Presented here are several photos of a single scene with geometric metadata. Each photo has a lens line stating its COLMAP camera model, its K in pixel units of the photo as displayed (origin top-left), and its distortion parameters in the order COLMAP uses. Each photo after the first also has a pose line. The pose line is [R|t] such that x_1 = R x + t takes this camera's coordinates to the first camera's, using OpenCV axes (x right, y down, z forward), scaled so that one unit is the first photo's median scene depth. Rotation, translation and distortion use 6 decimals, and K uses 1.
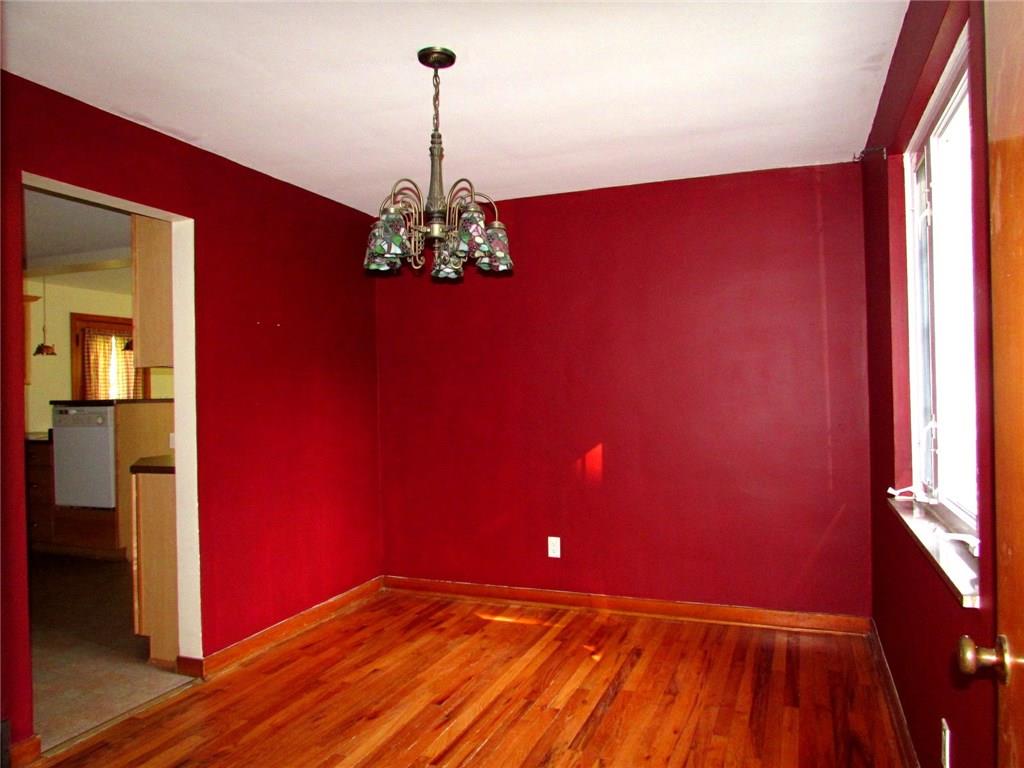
lens RADIAL K [[717.6, 0, 520.1], [0, 717.6, 389.1], [0, 0, 1]] dist [-0.019075, 0.006844]
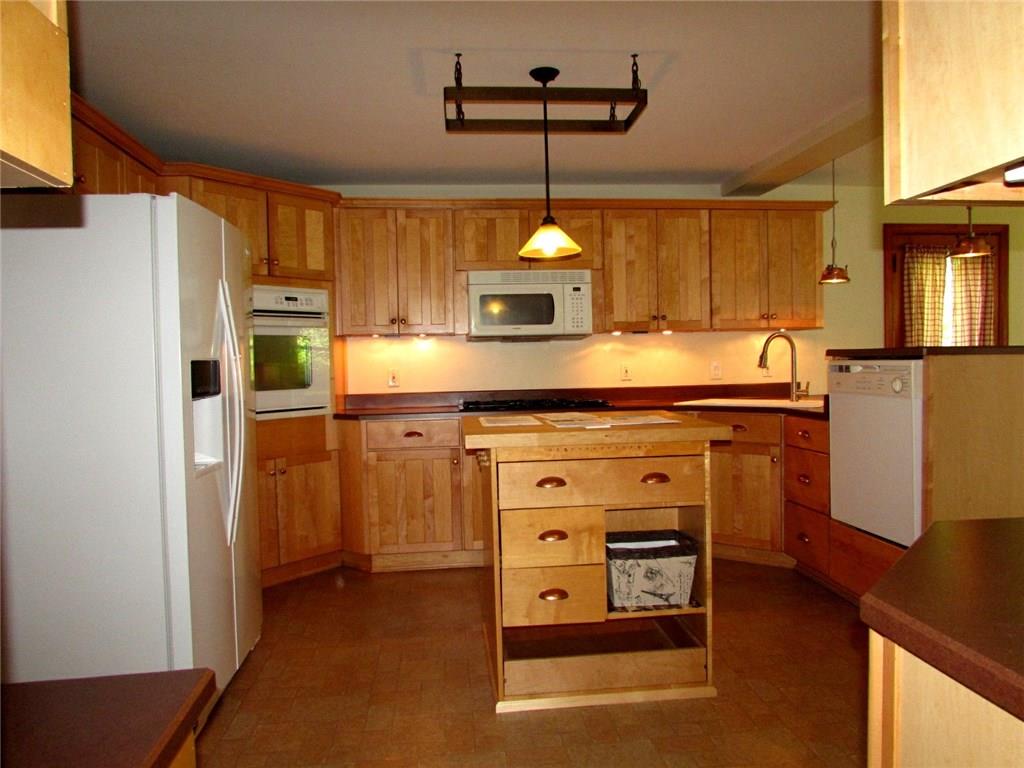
lens RADIAL K [[717.6, 0, 520.1], [0, 717.6, 389.1], [0, 0, 1]] dist [-0.019075, 0.006844]
pose [[0.467671, 0.042147, -0.882897, -0.190425], [0.016426, 0.998276, 0.056356, 0.008764], [0.883750, -0.040859, 0.466173, 0.385371]]
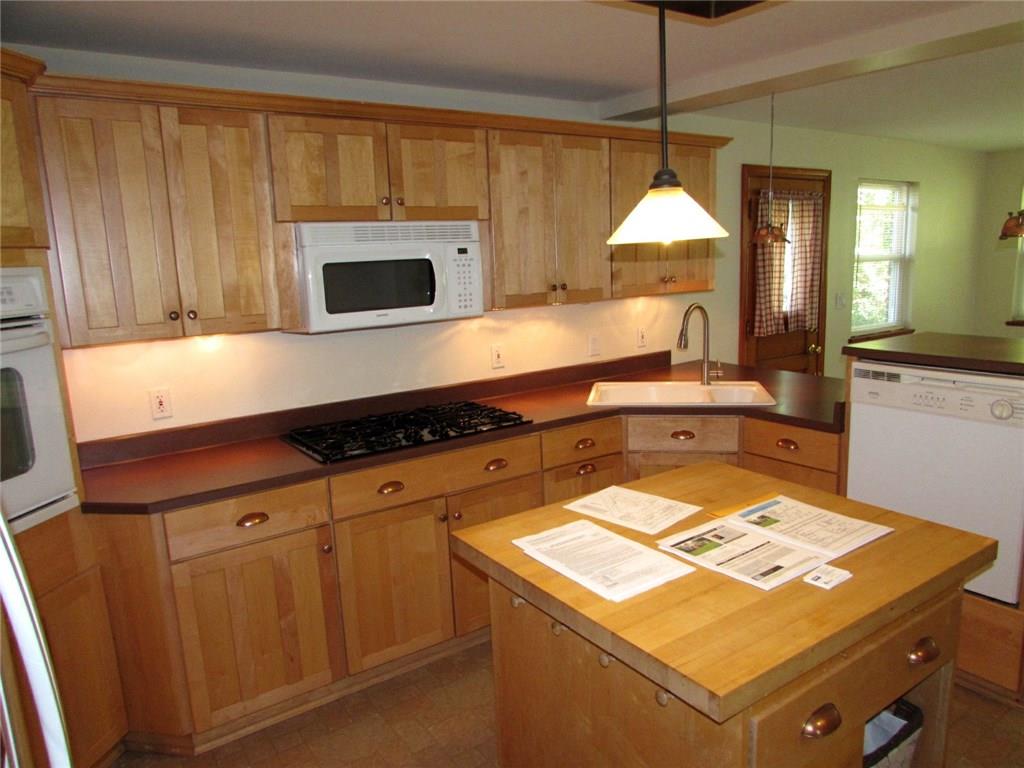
lens RADIAL K [[717.6, 0, 520.1], [0, 717.6, 389.1], [0, 0, 1]] dist [-0.019075, 0.006844]
pose [[0.838258, 0.089286, -0.537914, -0.473321], [0.024172, 0.979448, 0.200243, -0.048406], [0.544738, -0.180857, 0.818872, 0.384289]]
